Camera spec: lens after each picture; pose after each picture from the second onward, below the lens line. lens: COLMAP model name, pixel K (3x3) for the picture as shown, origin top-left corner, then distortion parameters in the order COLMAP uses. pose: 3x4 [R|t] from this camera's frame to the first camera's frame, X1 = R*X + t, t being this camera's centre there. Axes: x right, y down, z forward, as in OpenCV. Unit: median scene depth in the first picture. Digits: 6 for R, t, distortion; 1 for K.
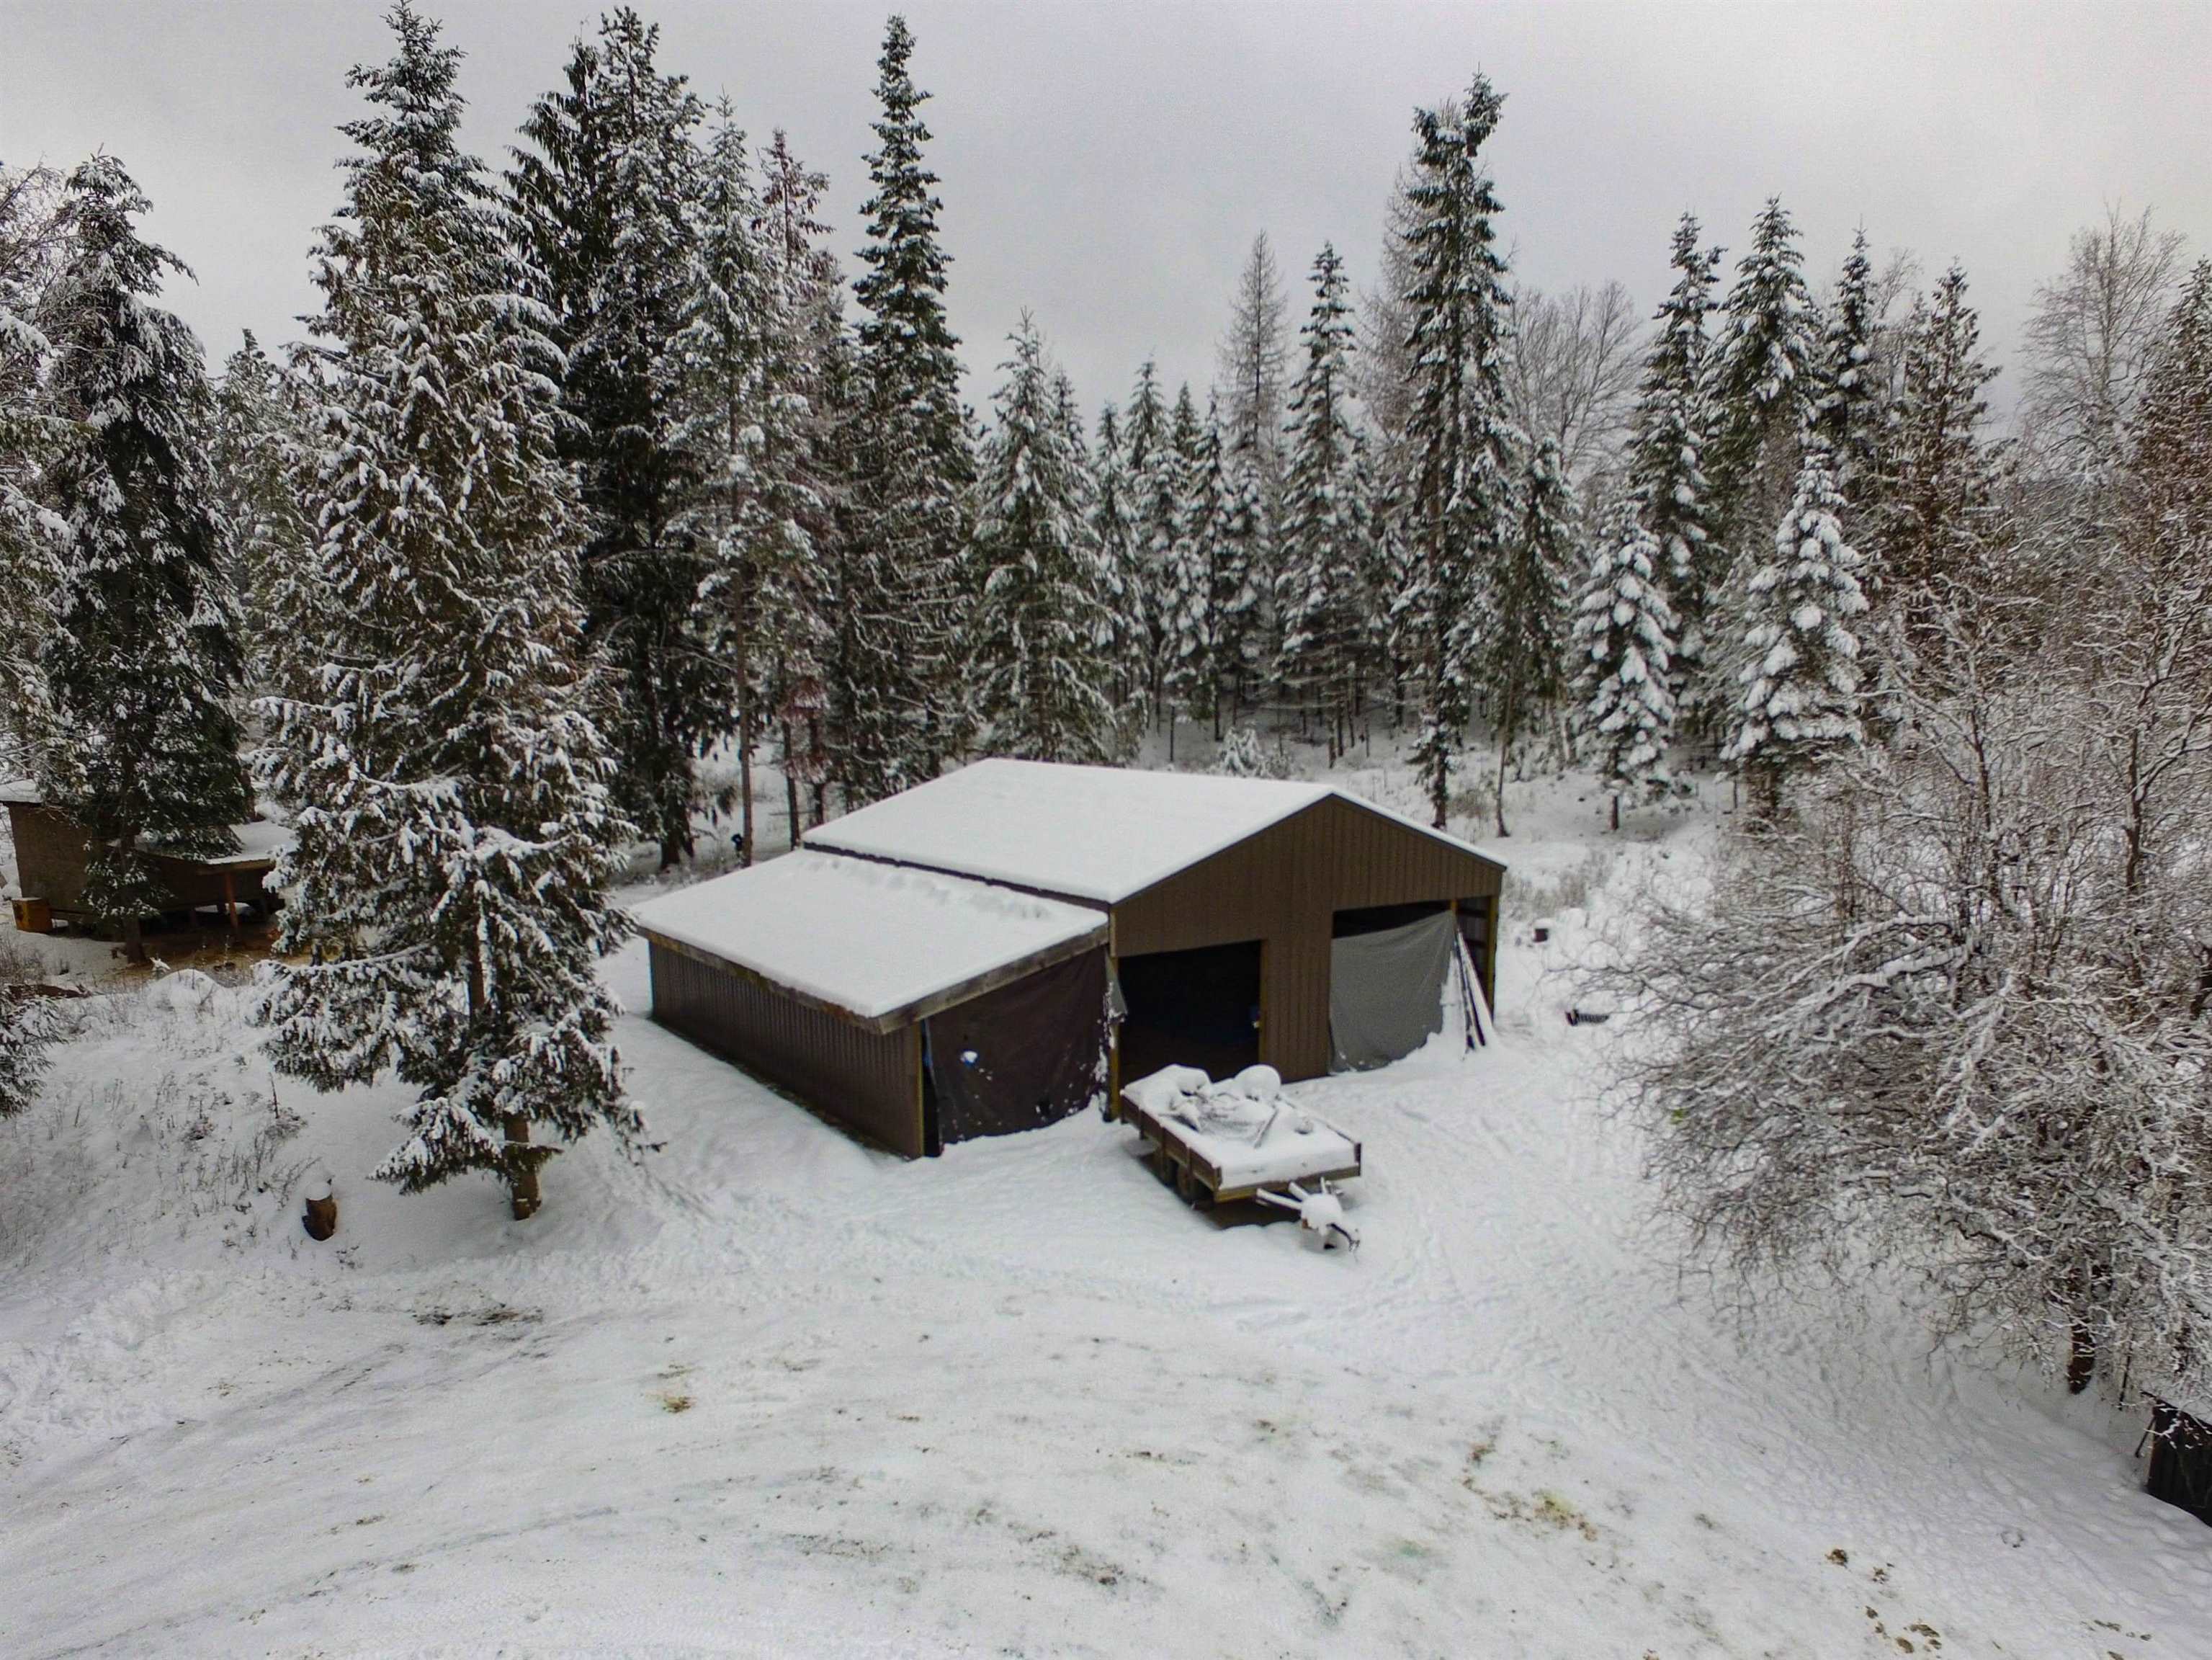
lens RADIAL K [[1487.8, 0, 1187.2], [0, 1487.8, 965.8], [0, 0, 1]] dist [-0.004359, 0.004950]
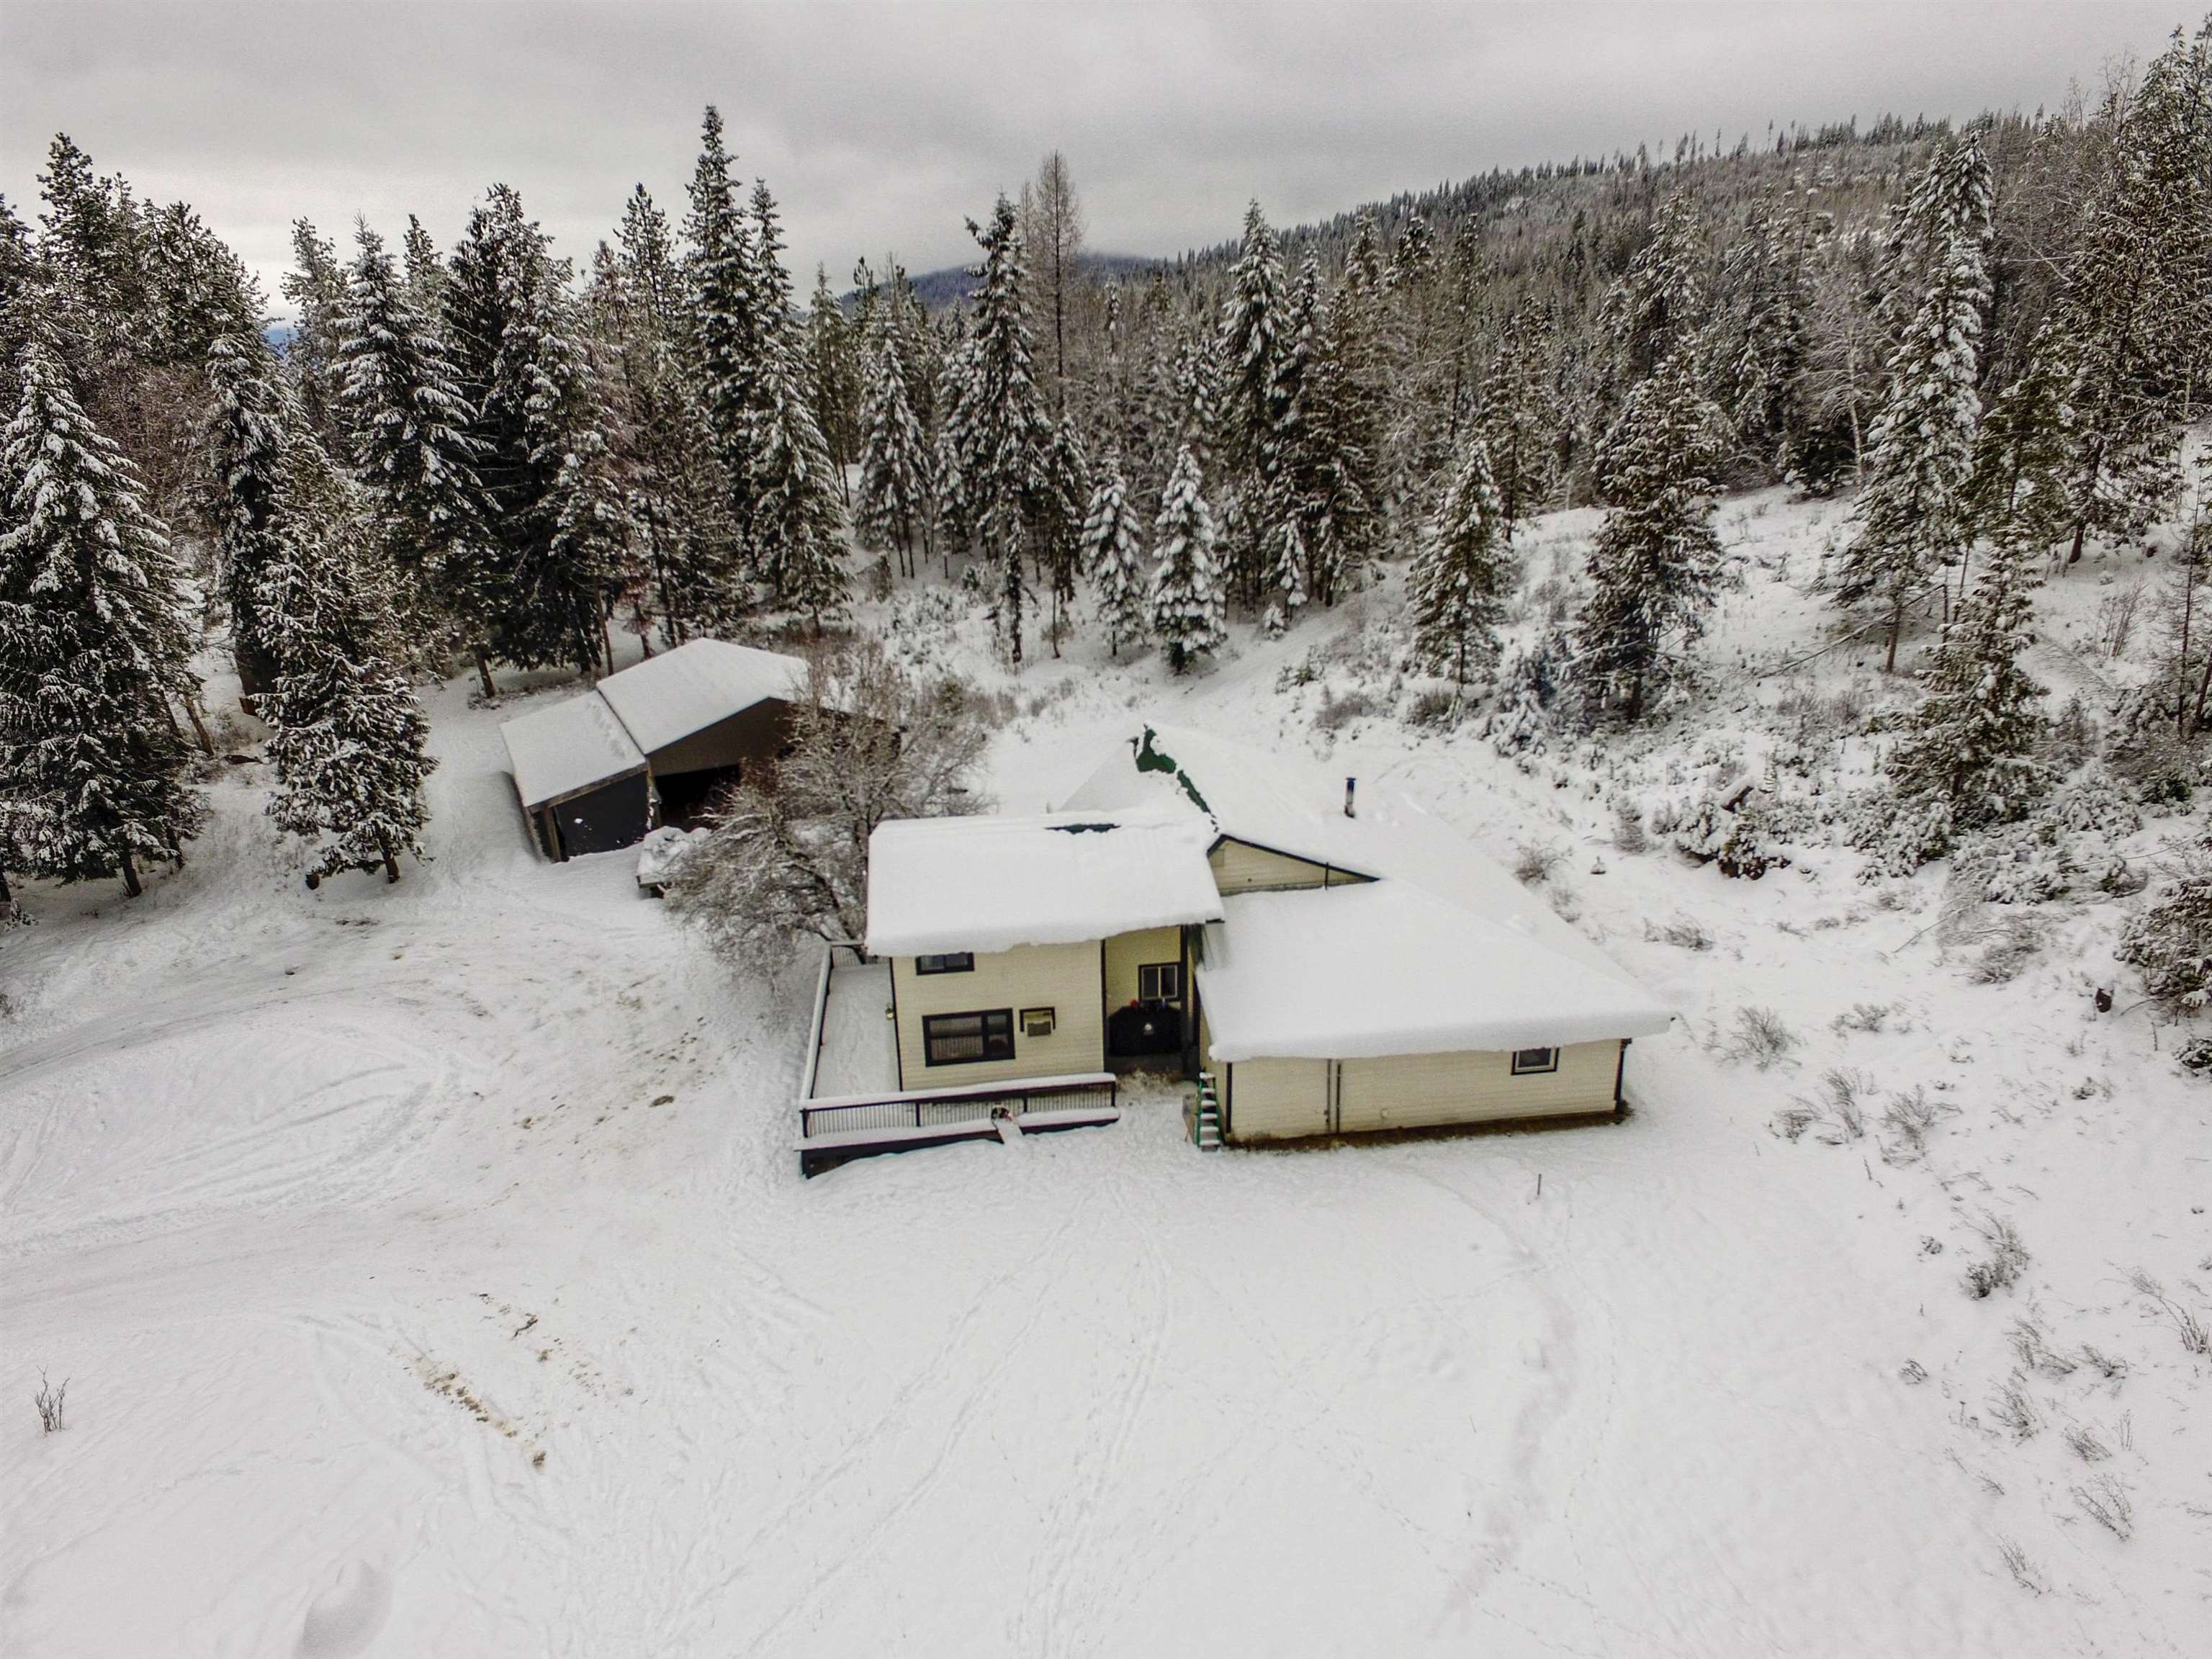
lens RADIAL K [[1231.0, 0, 1106.0], [0, 1231.0, 829.5], [0, 0, 1]] dist [0.124755, -0.084162]
pose [[0.987652, 0.033575, -0.153024, 0.594455], [-0.006653, 0.984873, 0.173152, -0.166099], [0.156523, -0.169996, 0.972935, -0.492879]]
